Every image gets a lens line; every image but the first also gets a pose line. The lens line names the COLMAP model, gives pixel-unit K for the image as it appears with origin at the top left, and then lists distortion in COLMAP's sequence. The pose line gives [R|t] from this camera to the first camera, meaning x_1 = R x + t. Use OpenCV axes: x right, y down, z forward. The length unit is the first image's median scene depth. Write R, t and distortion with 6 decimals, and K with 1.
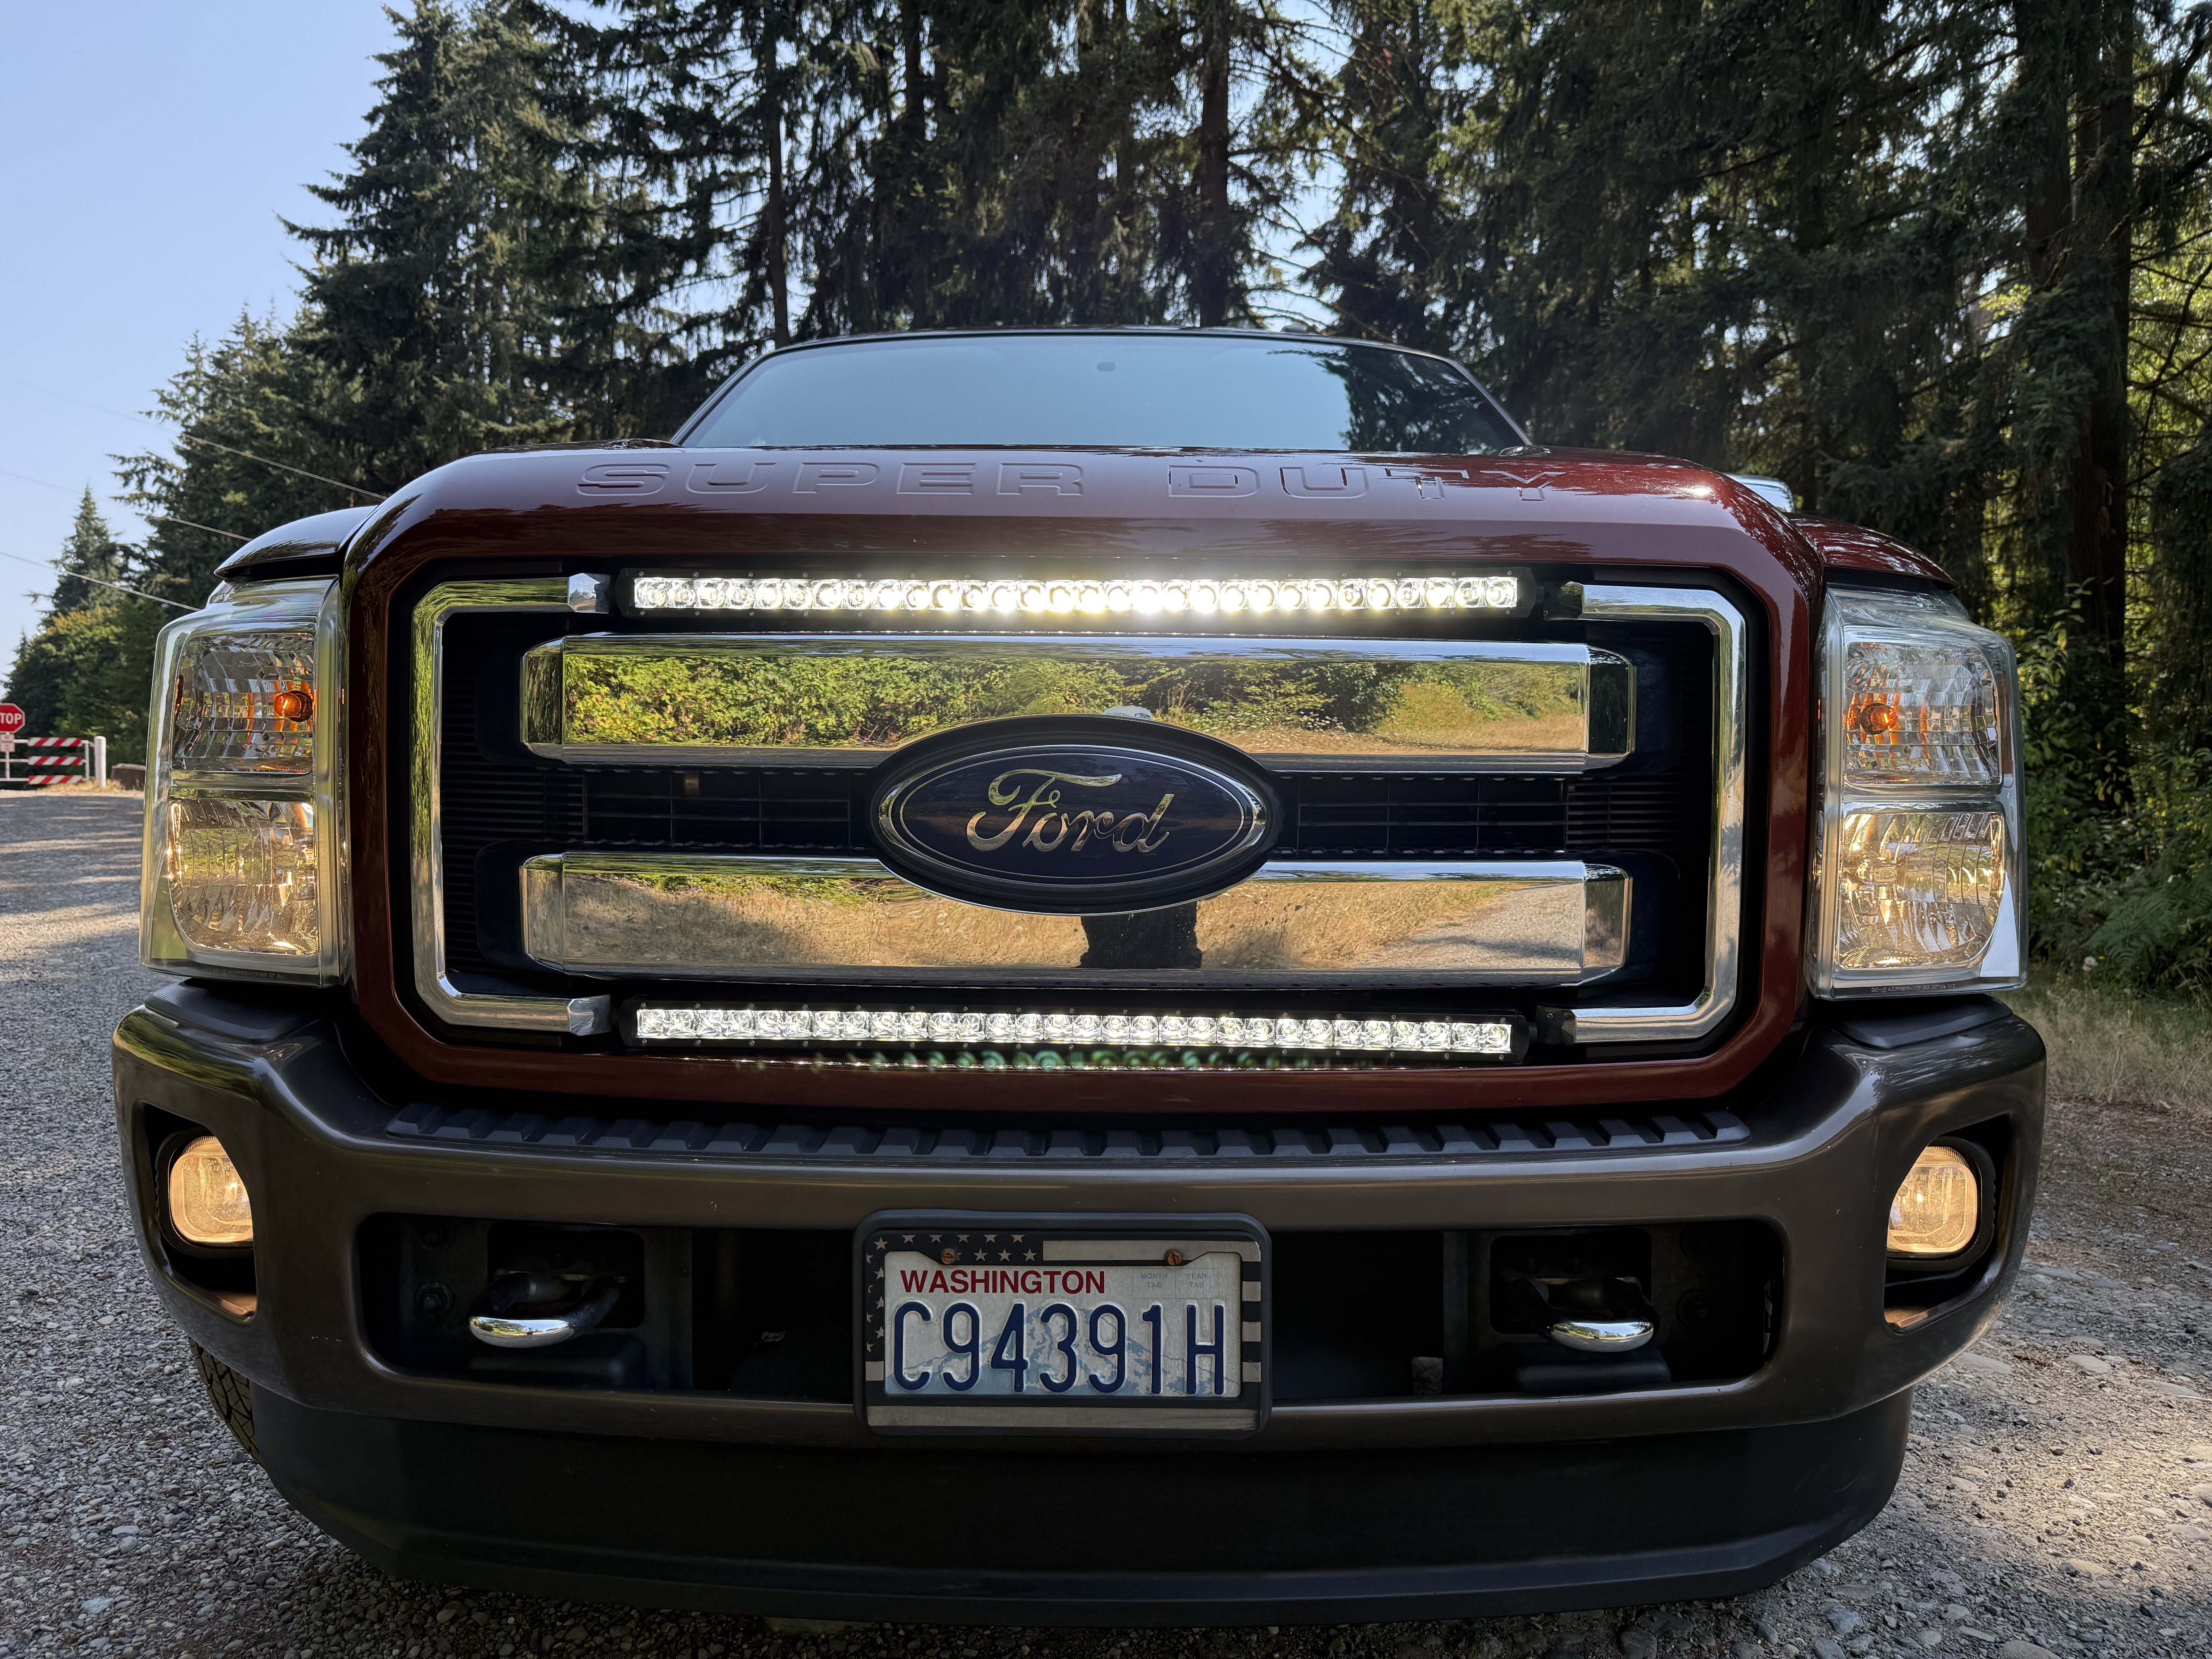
lens RADIAL K [[1549.4, 0, 1096.2], [0, 1549.4, 818.2], [0, 0, 1]] dist [0.003843, -0.005266]
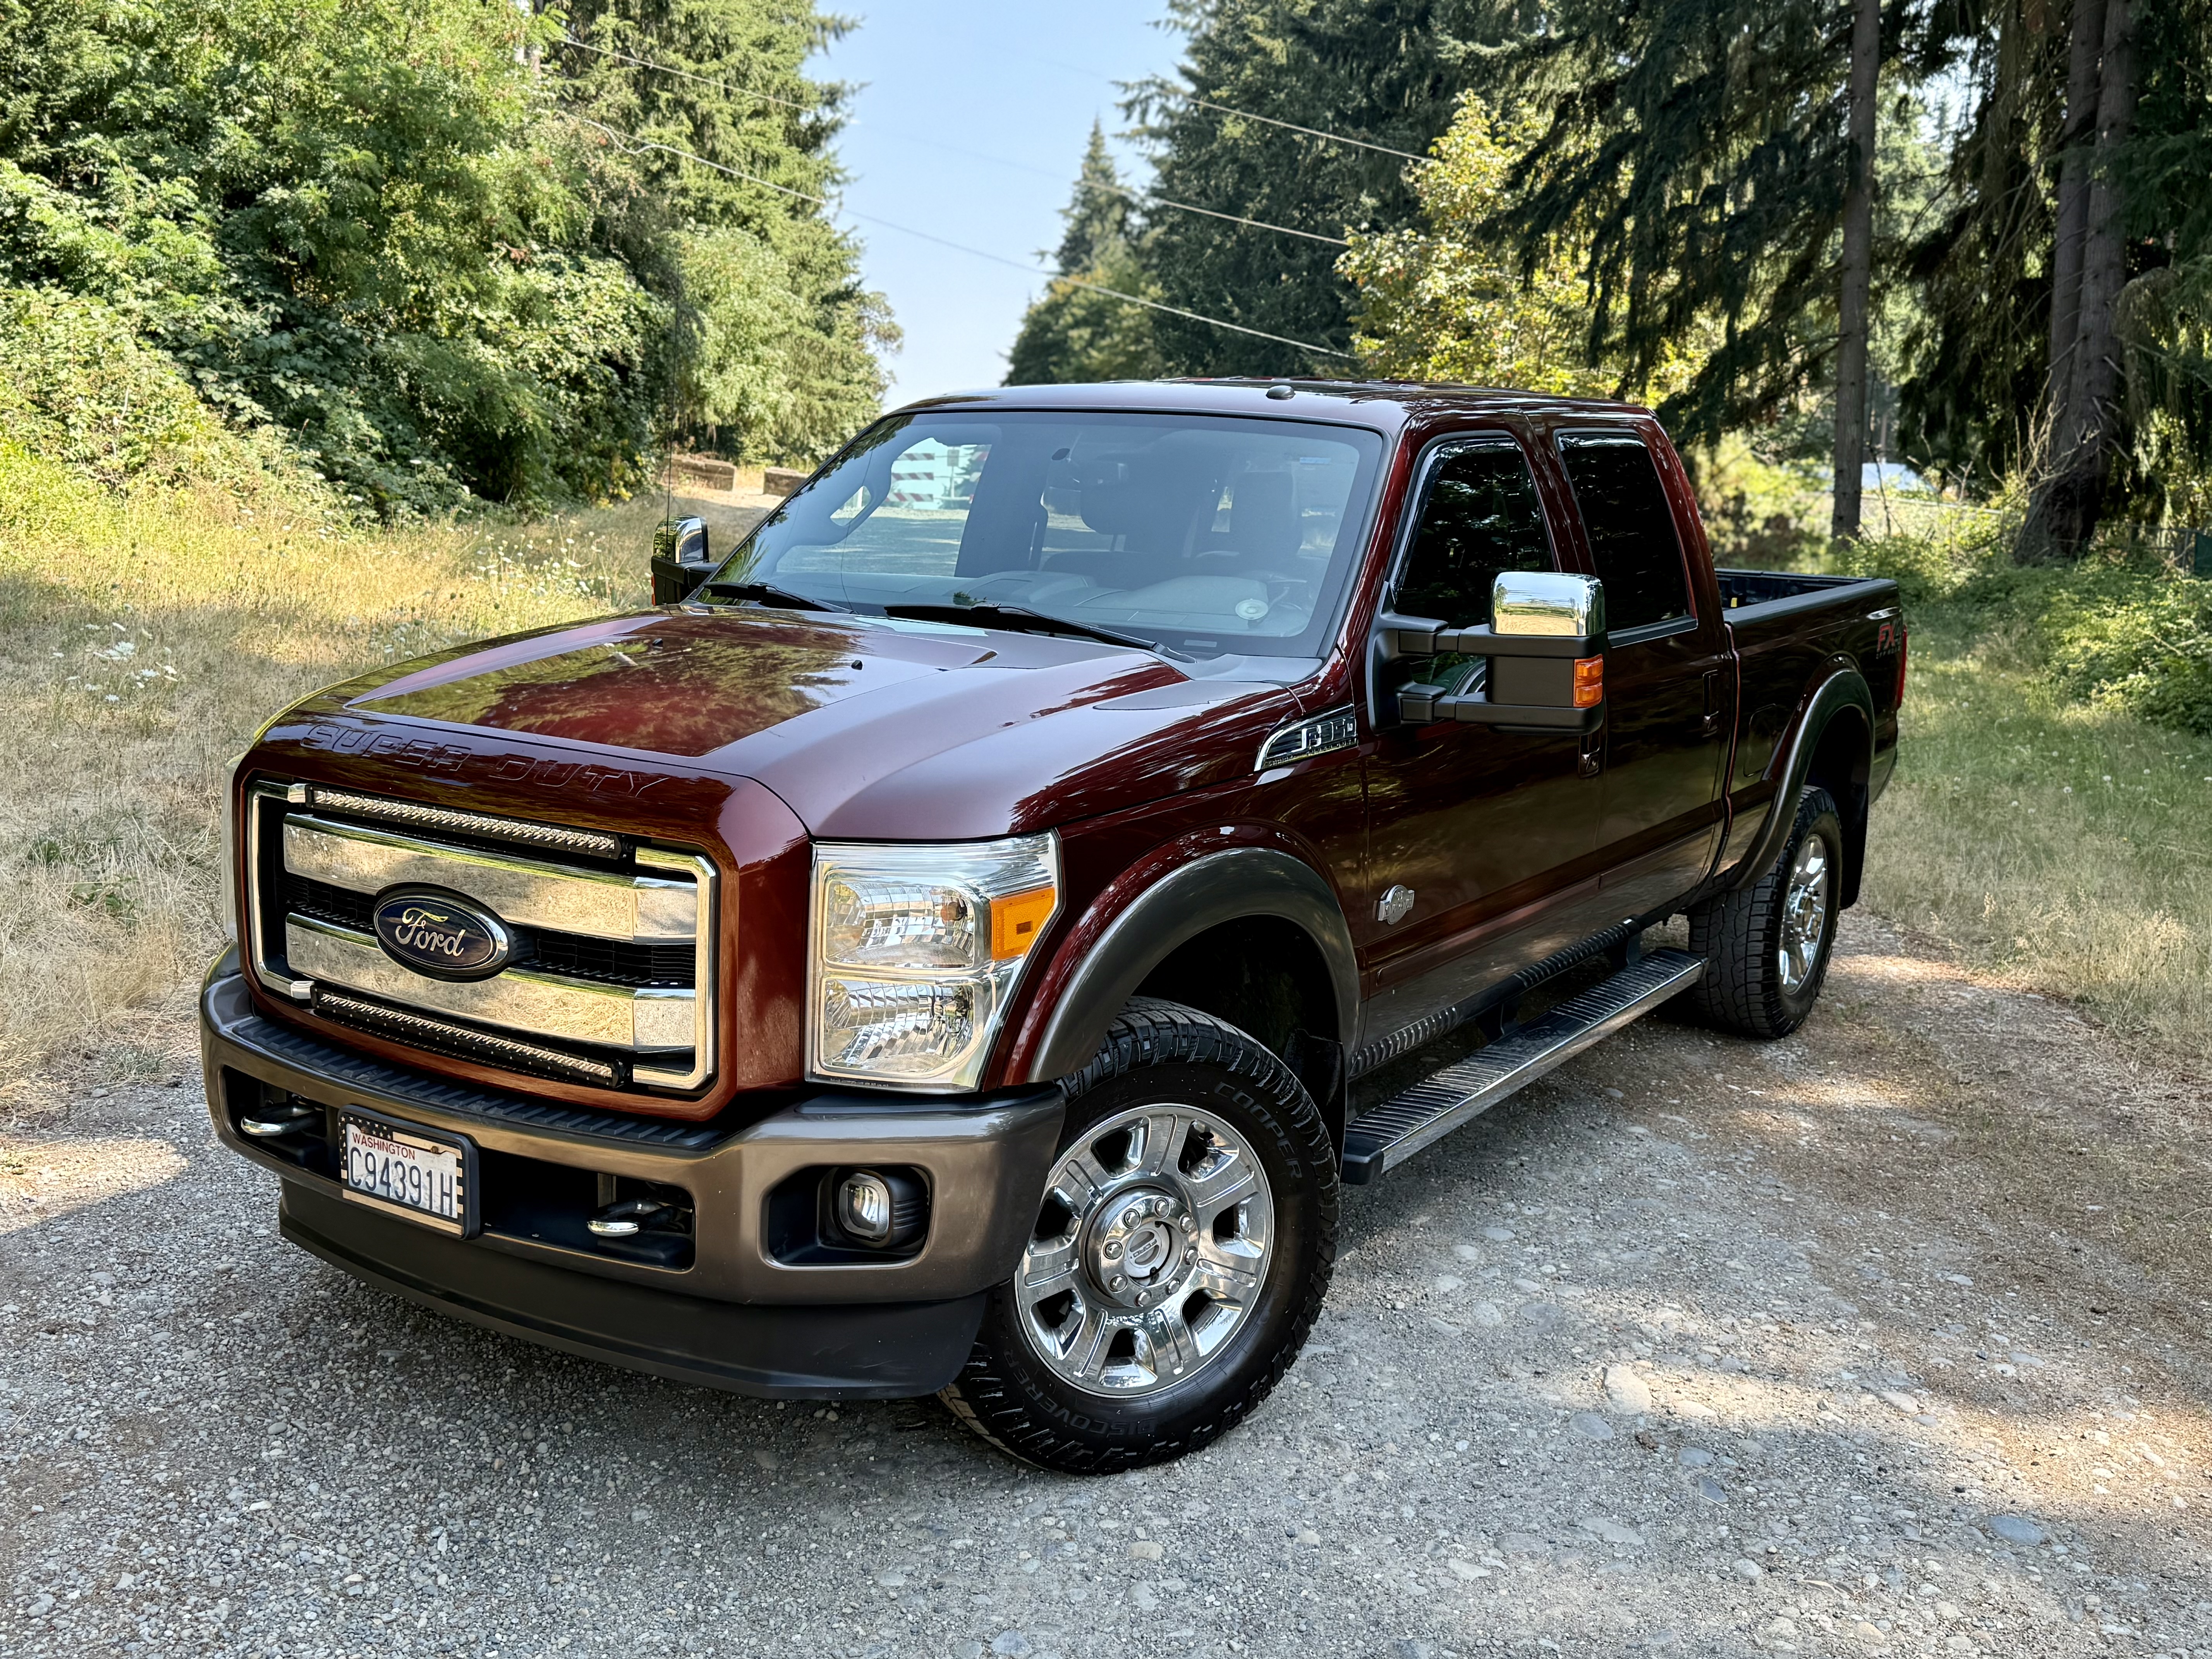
lens RADIAL K [[2157.3, 0, 1105.6], [0, 2157.3, 834.2], [0, 0, 1]] dist [-0.004803, 0.000000]
pose [[0.843212, 0.109332, -0.526346, 2.128644], [-0.039139, 0.988988, 0.142730, -0.550123], [0.536155, -0.099751, 0.838205, -0.862545]]
